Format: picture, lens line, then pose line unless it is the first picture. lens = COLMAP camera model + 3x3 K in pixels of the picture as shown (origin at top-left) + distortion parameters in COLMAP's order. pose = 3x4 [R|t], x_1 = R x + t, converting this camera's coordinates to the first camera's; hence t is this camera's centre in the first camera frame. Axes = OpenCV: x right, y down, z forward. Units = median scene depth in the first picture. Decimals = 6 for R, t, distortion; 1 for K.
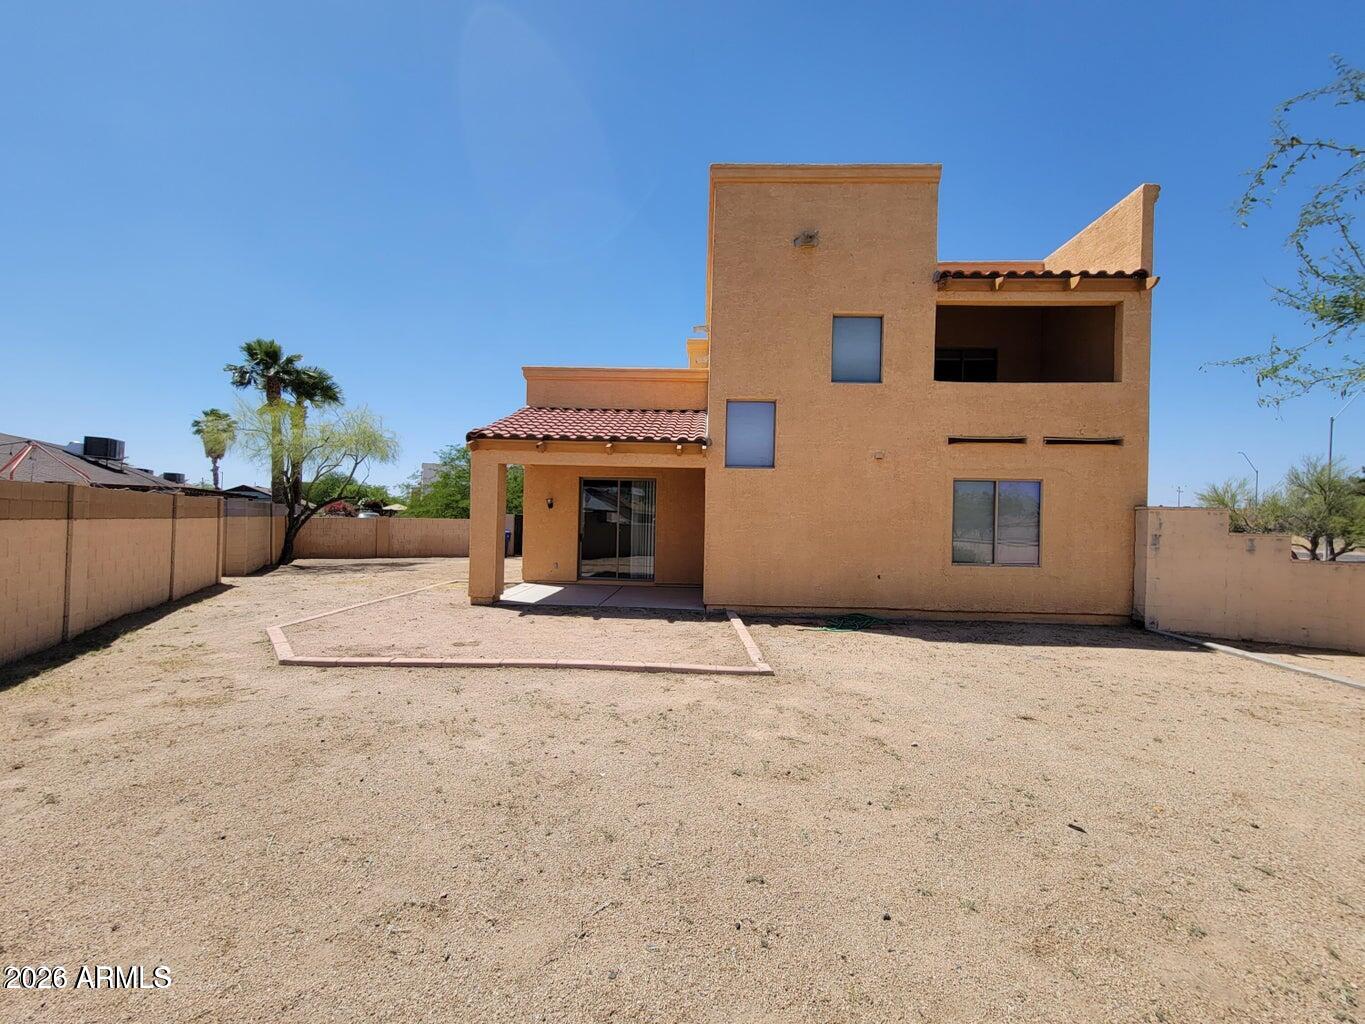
lens RADIAL K [[560.0, 0, 678.4], [0, 560.0, 520.5], [0, 0, 1]] dist [0.002755, -0.004743]
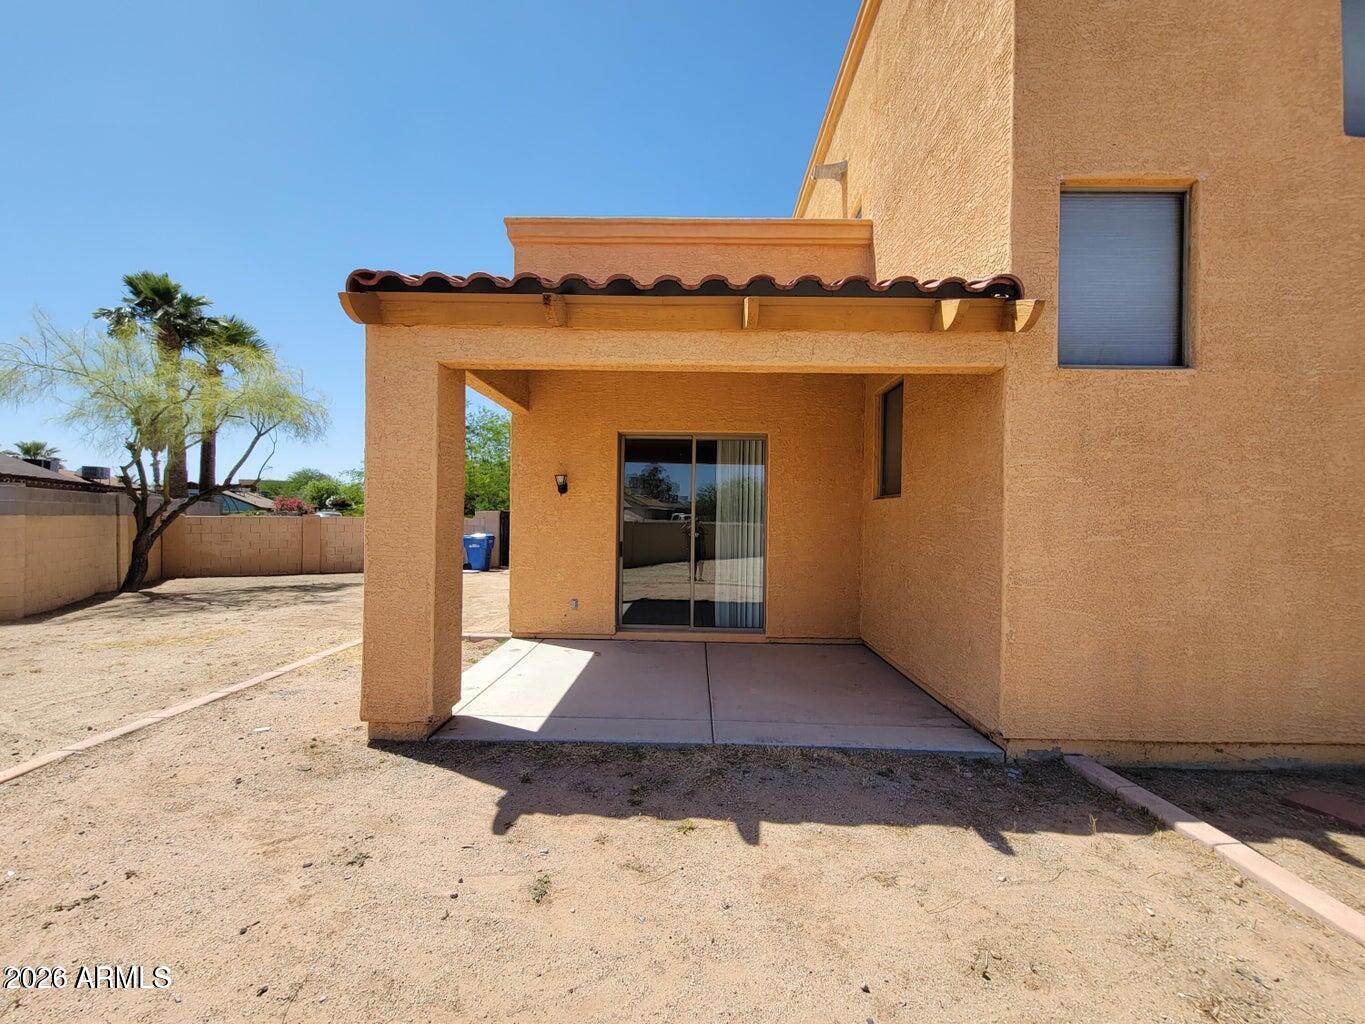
lens RADIAL K [[560.0, 0, 678.4], [0, 560.0, 520.5], [0, 0, 1]] dist [0.002755, -0.004743]
pose [[0.999834, -0.006957, 0.016848, -0.082905], [0.006919, 0.999973, 0.002323, 0.001833], [-0.016864, -0.002206, 0.999855, 0.304418]]
